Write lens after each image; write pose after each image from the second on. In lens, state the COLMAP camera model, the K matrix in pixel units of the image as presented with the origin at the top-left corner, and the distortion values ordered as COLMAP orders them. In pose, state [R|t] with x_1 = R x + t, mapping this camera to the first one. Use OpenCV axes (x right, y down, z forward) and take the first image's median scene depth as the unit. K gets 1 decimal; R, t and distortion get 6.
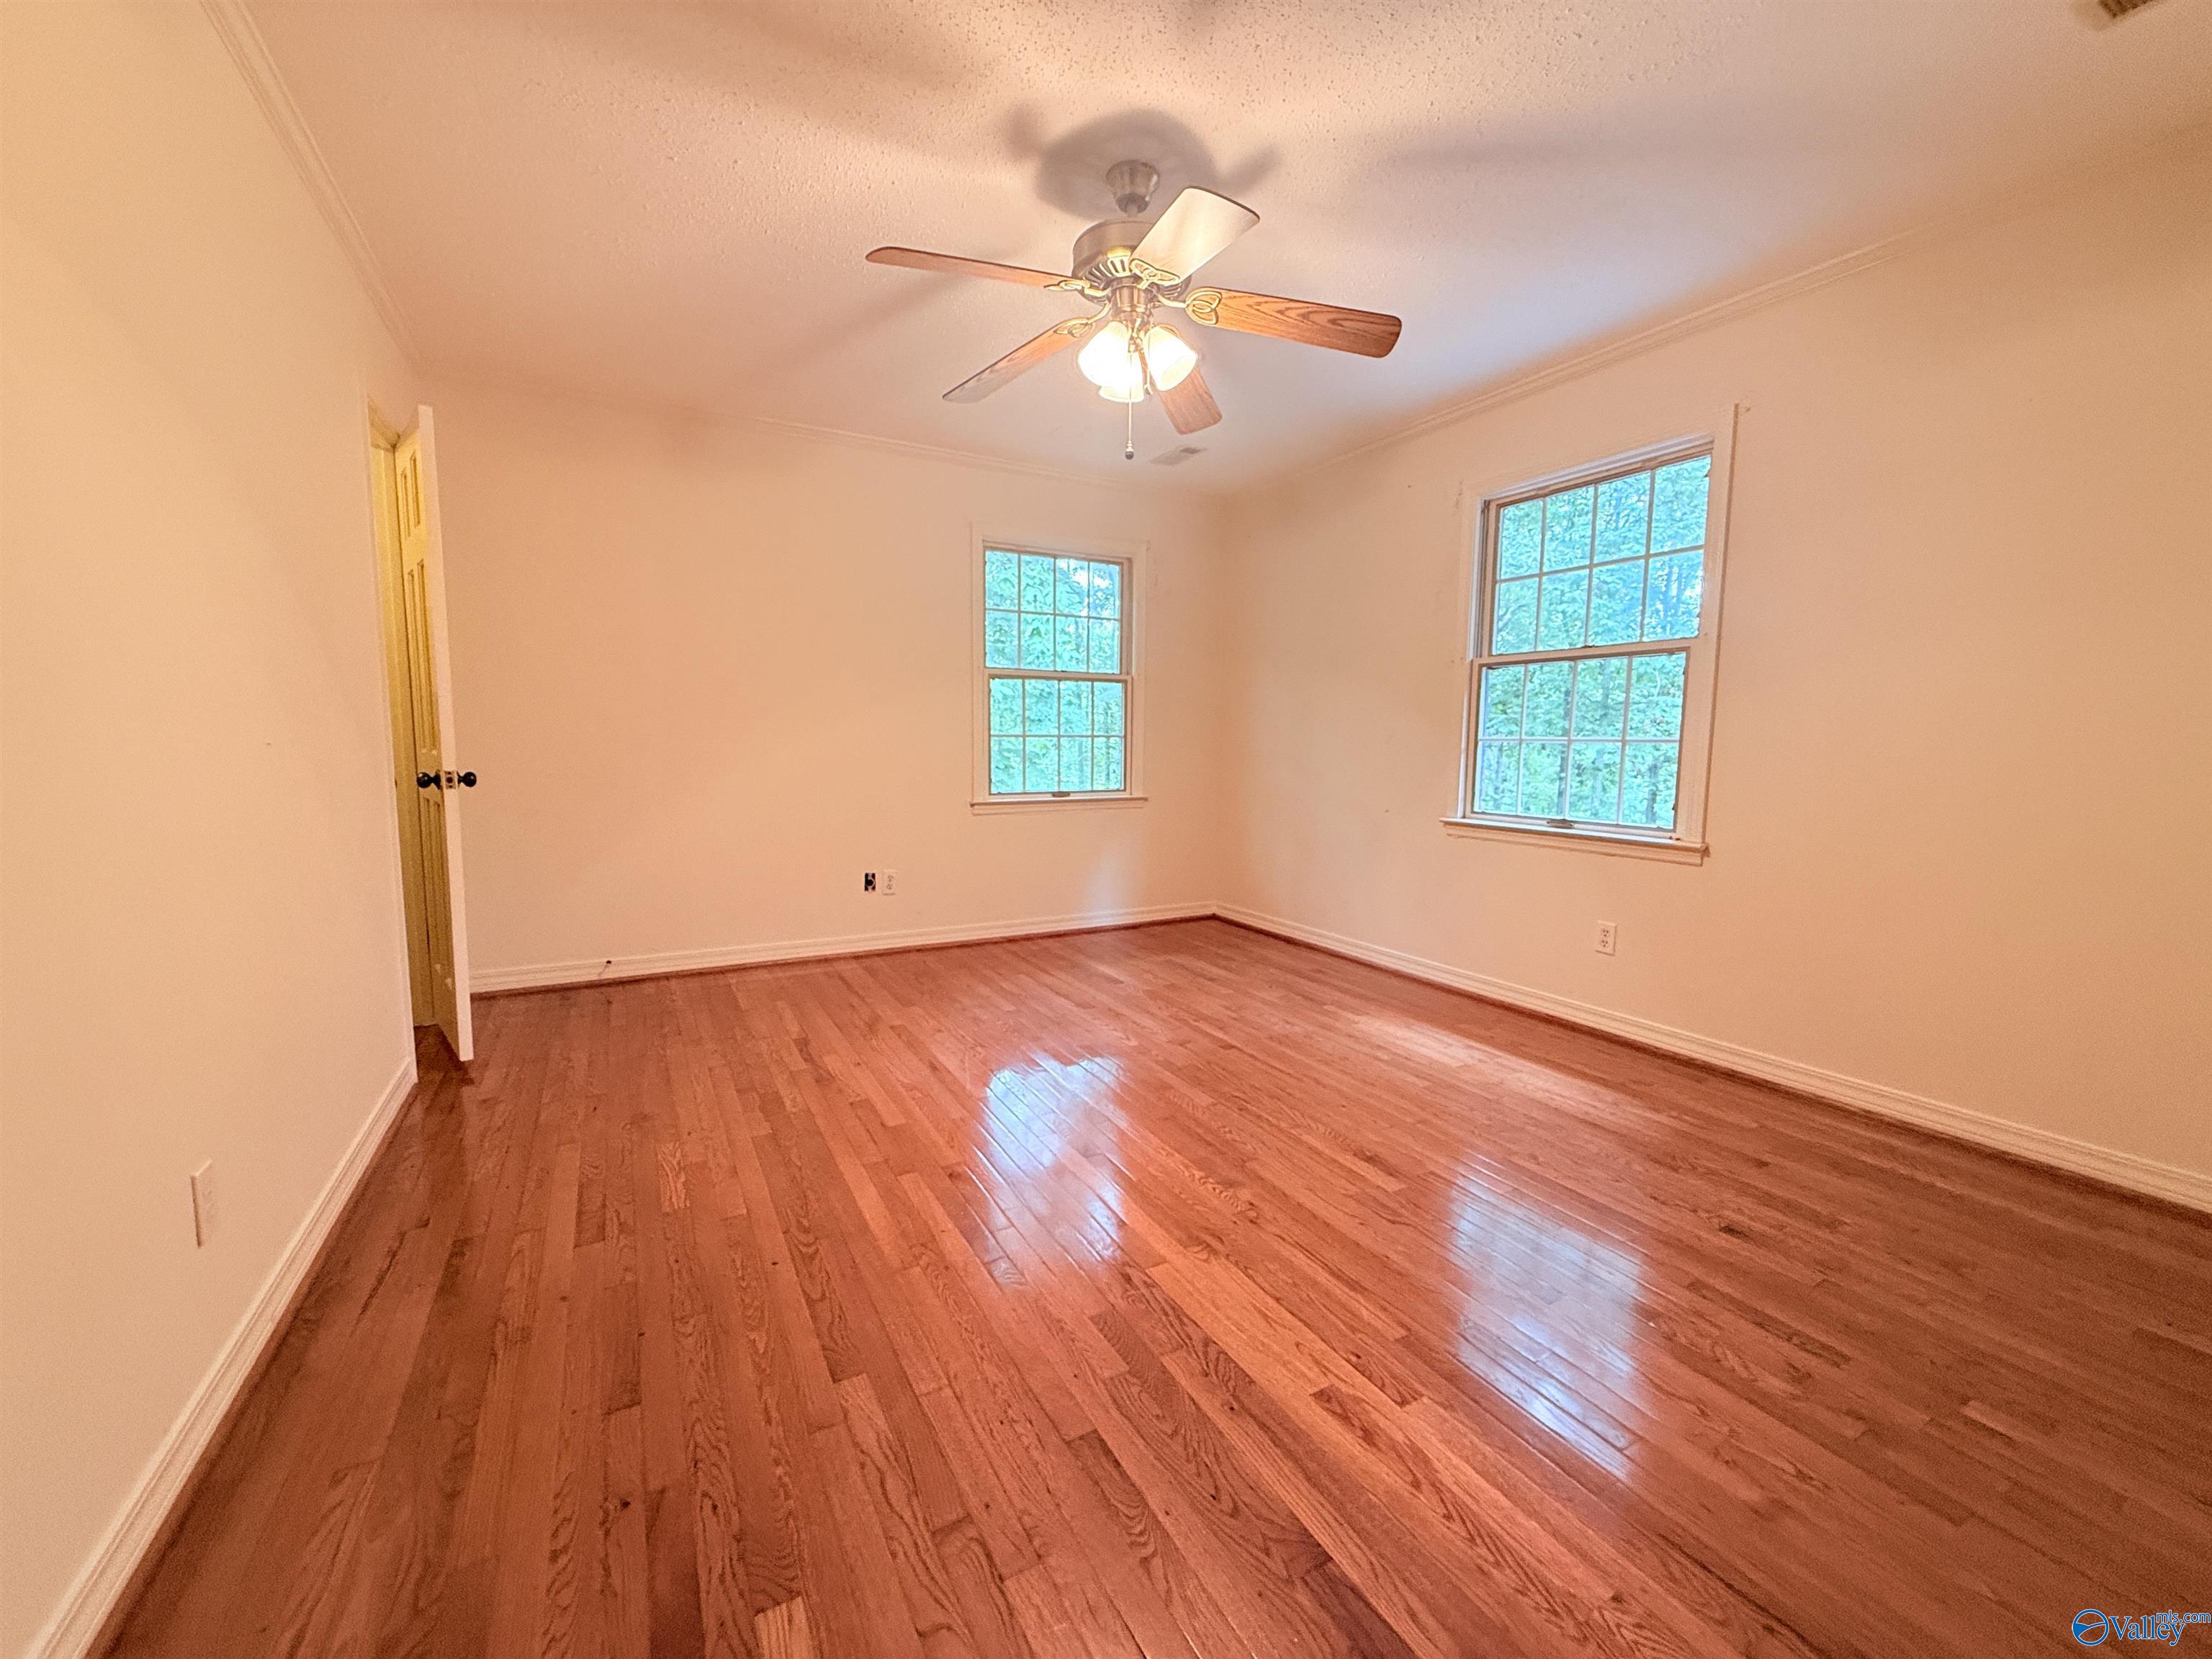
lens RADIAL K [[881.2, 0, 1102.5], [0, 881.2, 833.5], [0, 0, 1]] dist [-0.001602, -0.000045]
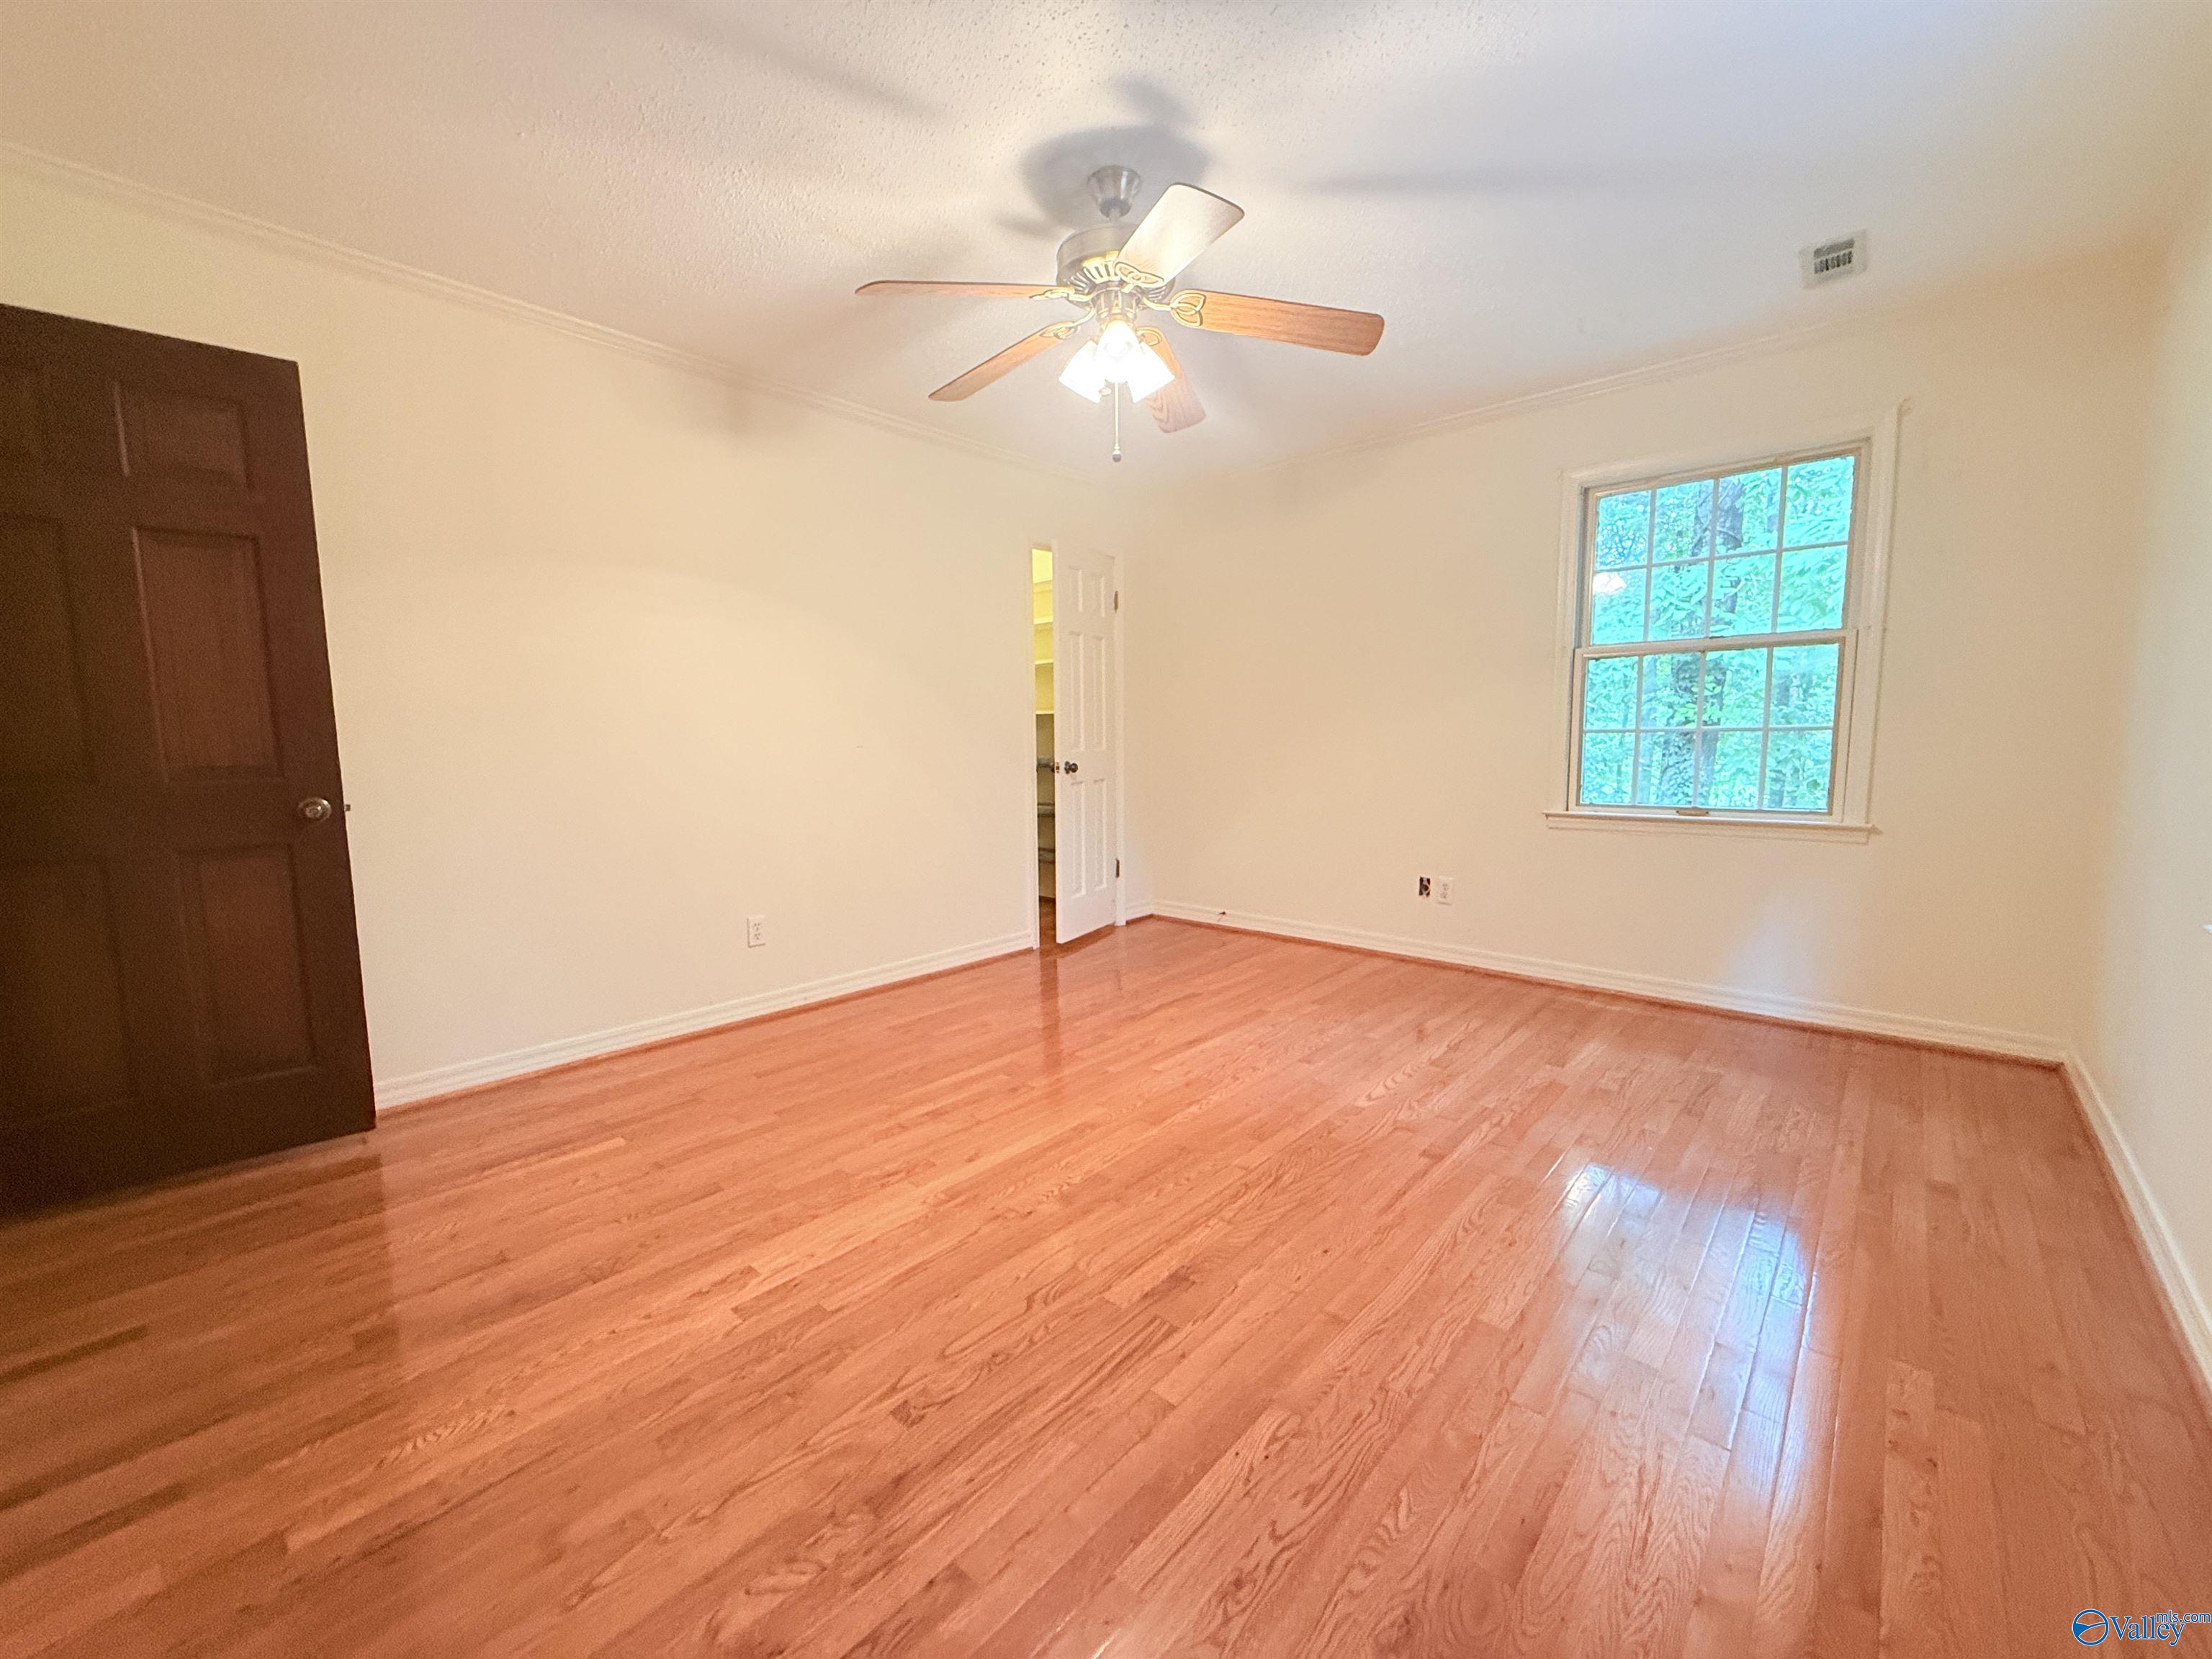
lens RADIAL K [[884.9, 0, 1104.7], [0, 884.9, 835.3], [0, 0, 1]] dist [-0.001267, -0.000120]
pose [[0.320831, 0.093317, -0.942528, 0.722231], [-0.088703, 0.993721, 0.068191, -0.048697], [0.942974, 0.061727, 0.327094, 0.484433]]
